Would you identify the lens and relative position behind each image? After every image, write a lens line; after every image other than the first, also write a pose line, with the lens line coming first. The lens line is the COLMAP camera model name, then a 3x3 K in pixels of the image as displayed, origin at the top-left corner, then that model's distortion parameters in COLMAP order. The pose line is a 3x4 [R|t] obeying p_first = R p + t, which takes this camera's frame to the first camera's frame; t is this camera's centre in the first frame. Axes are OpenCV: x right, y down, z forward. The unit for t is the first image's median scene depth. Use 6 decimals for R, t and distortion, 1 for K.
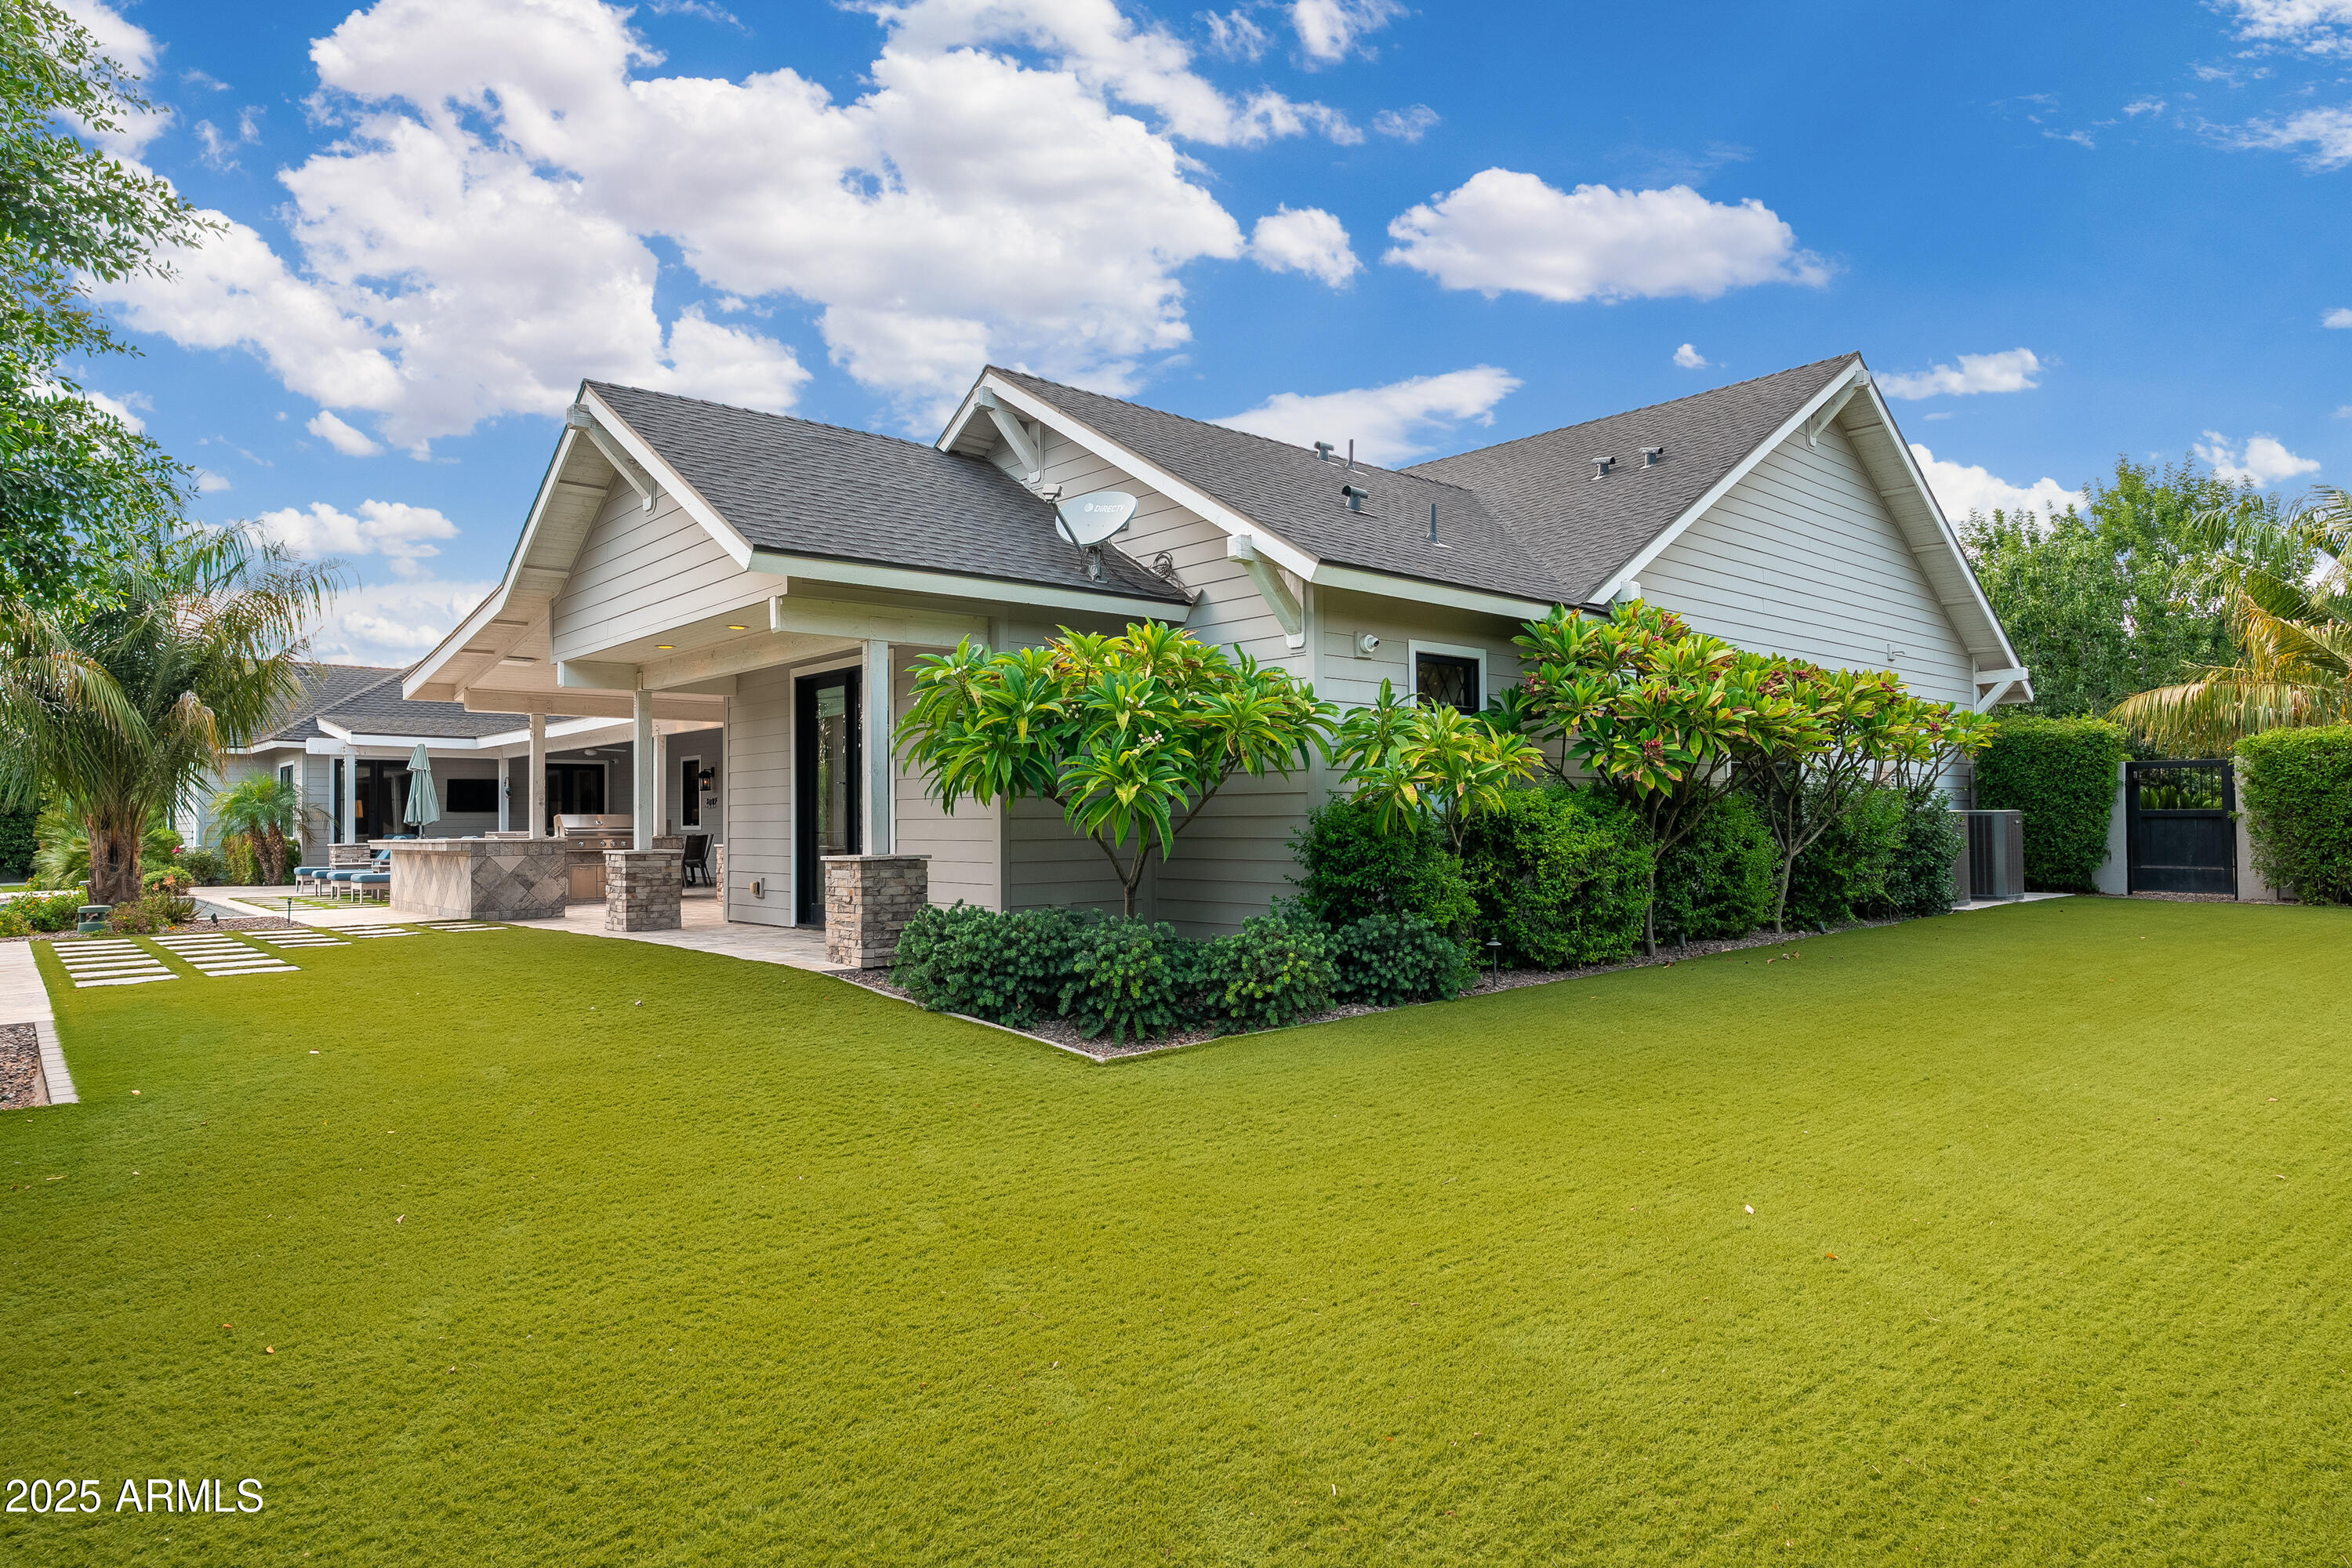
lens RADIAL K [[1377.5, 0, 1172.5], [0, 1377.5, 787.0], [0, 0, 1]] dist [-0.000171, 0.003068]
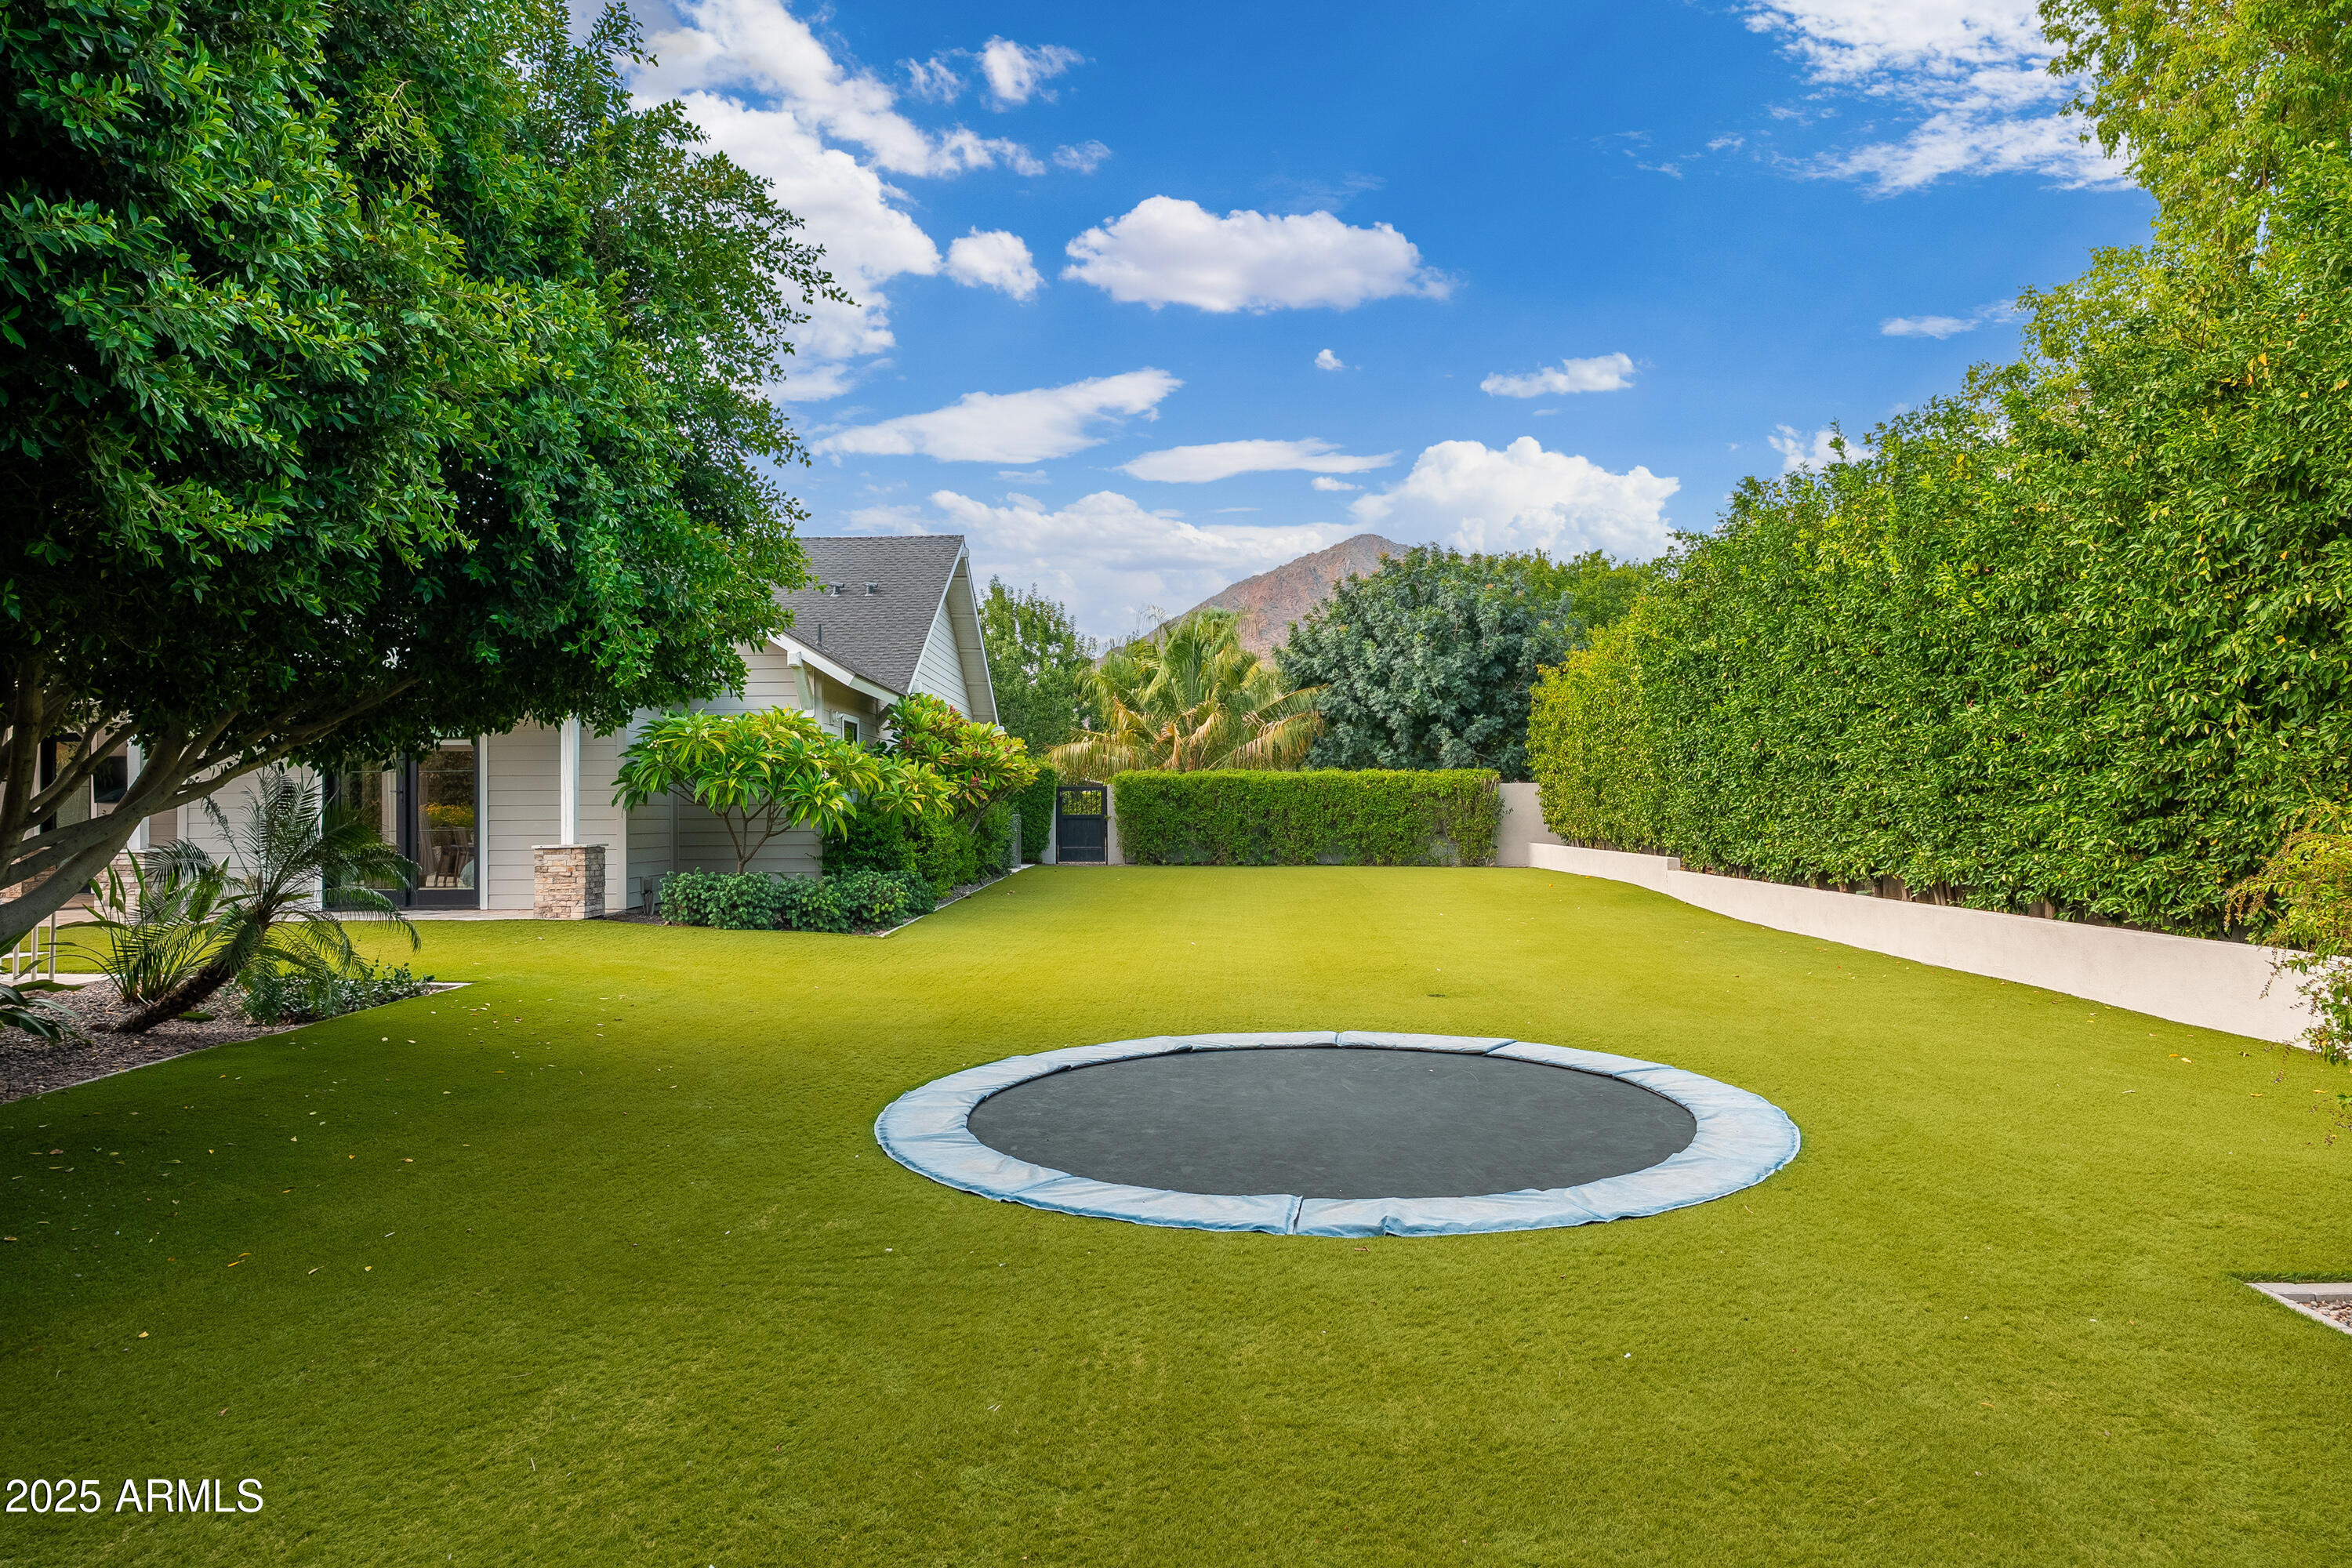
lens RADIAL K [[1377.5, 0, 1165.7], [0, 1377.5, 789.9], [0, 0, 1]] dist [-0.000171, 0.003068]
pose [[0.678675, 0.015349, 0.734279, -0.514650], [-0.016255, 0.999851, -0.005876, -0.006430], [-0.734259, -0.007948, 0.678823, -0.281554]]
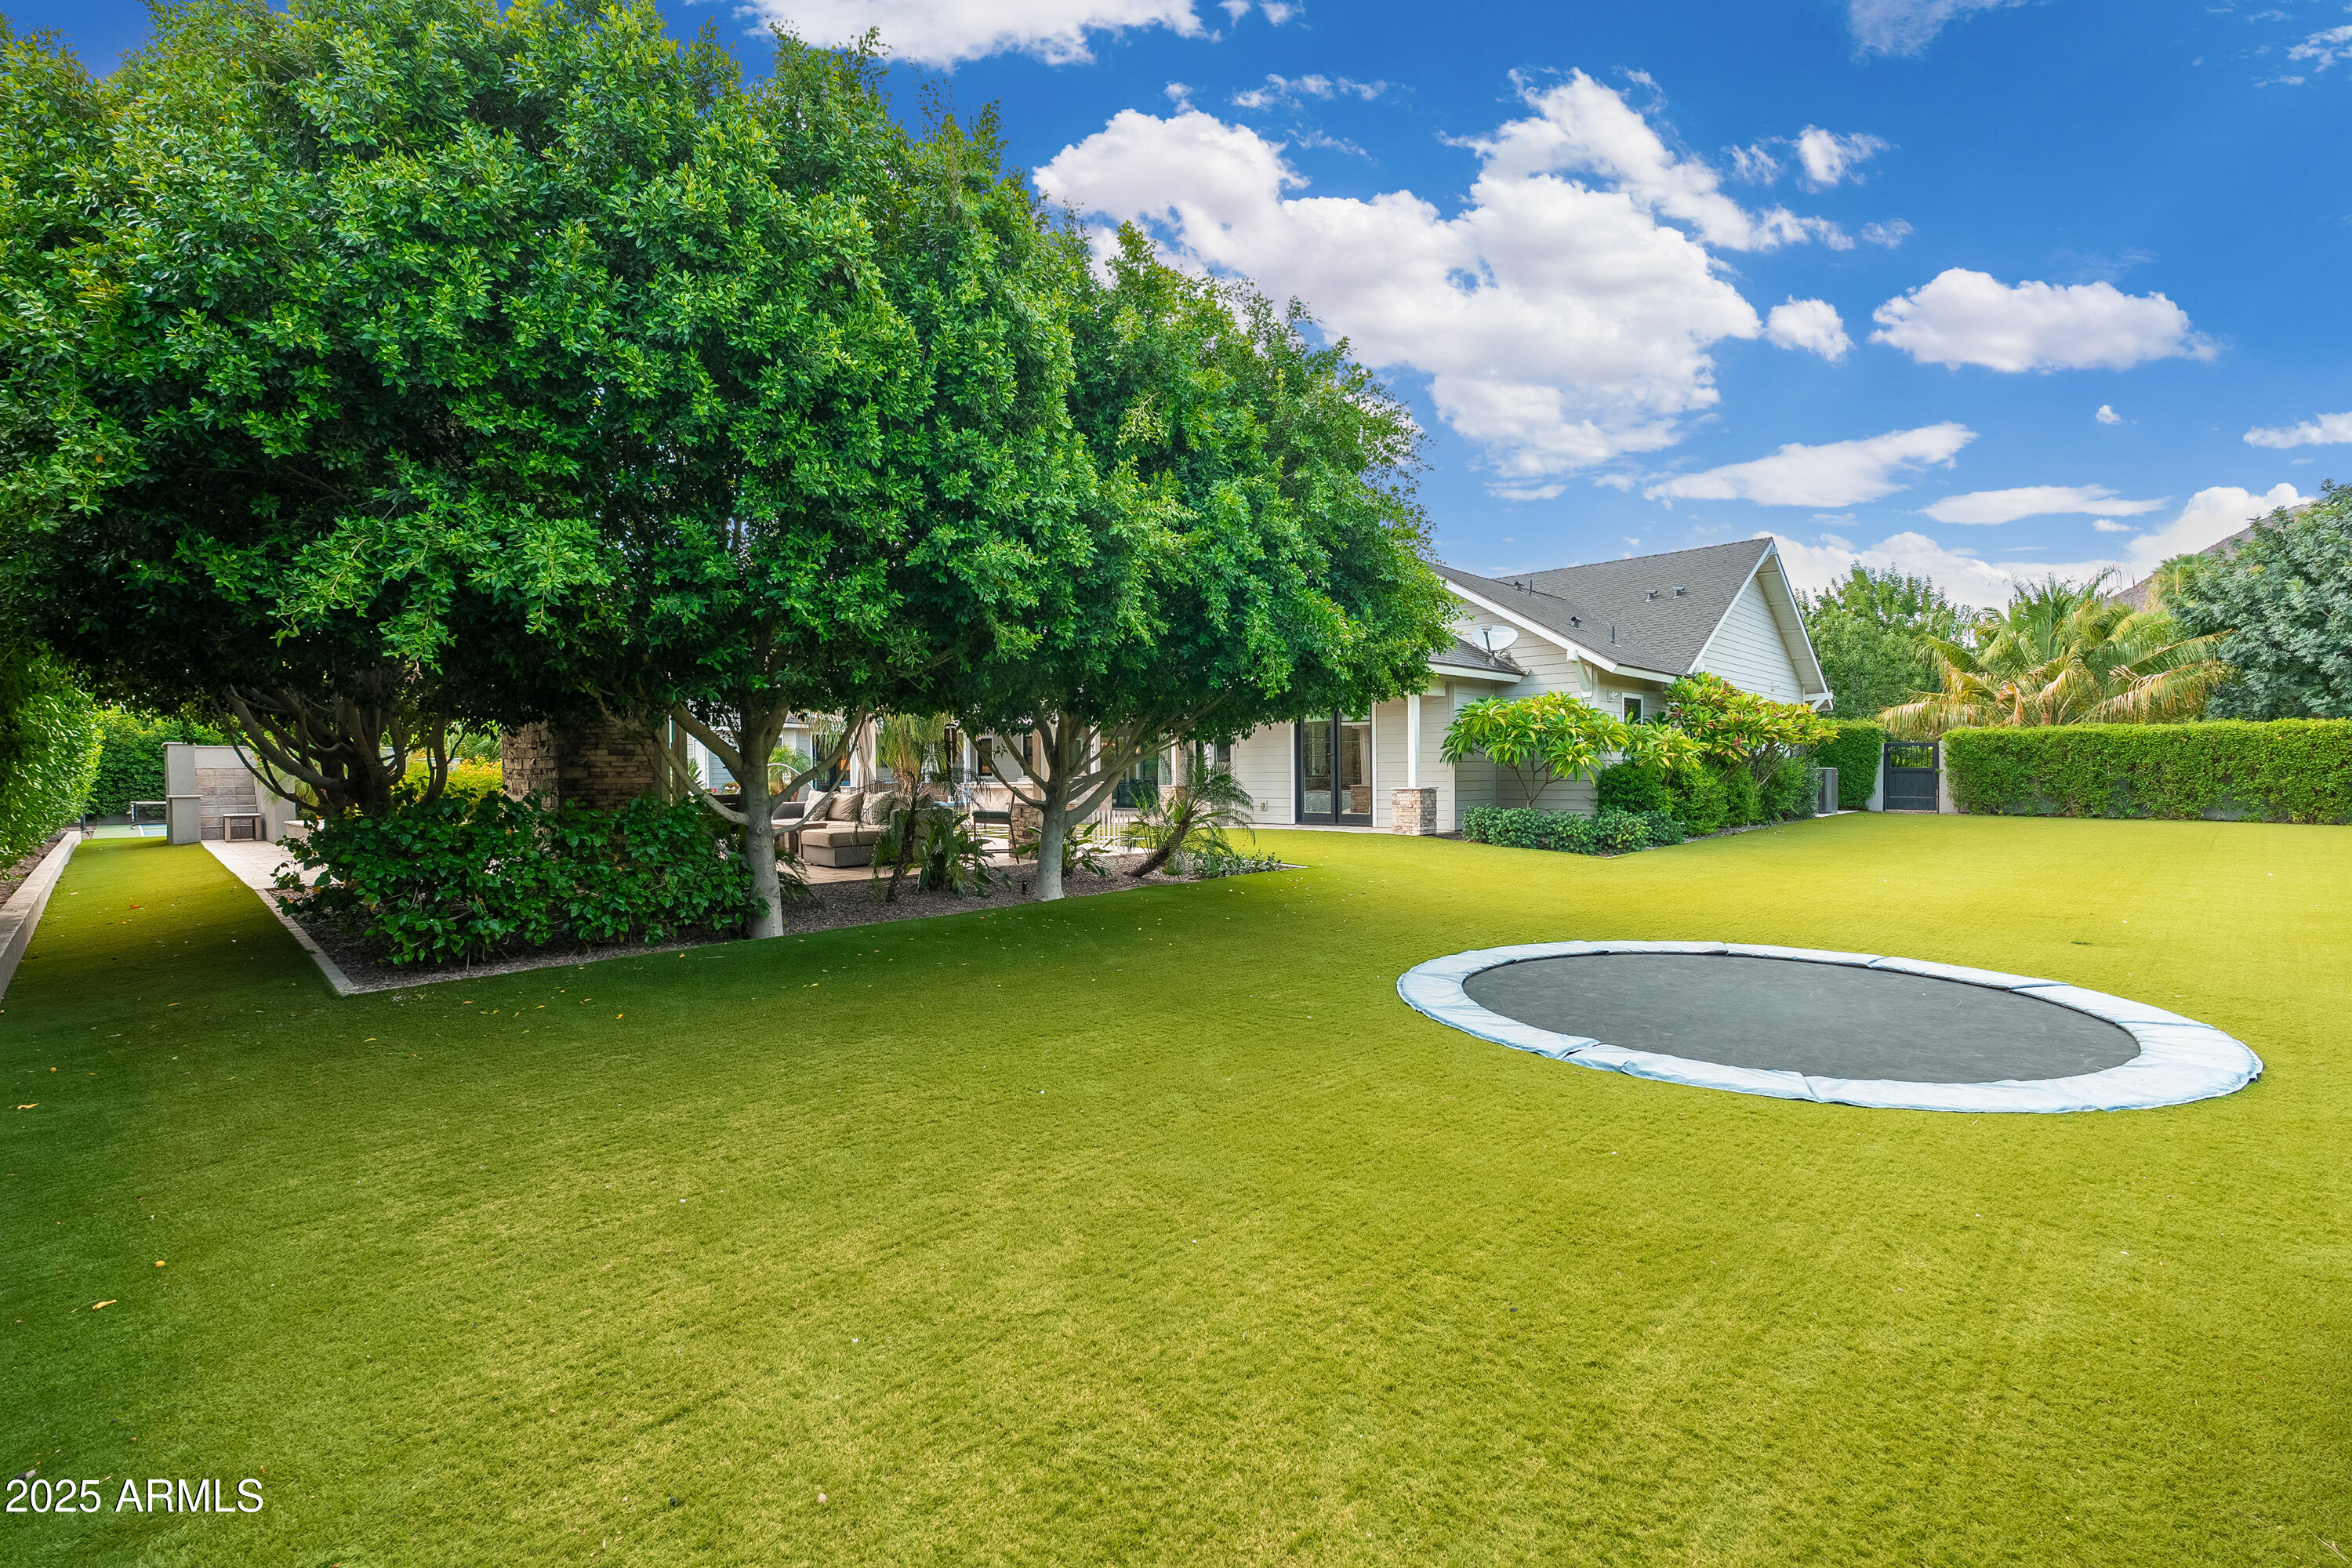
lens RADIAL K [[1014.3, 0, 1181.8], [0, 1014.3, 779.5], [0, 0, 1]] dist [-0.004442, 0.000906]
pose [[0.998093, 0.001593, 0.061705, -0.420617], [-0.003568, 0.999484, 0.031913, -0.009720], [-0.061622, -0.032072, 0.997584, -0.397957]]
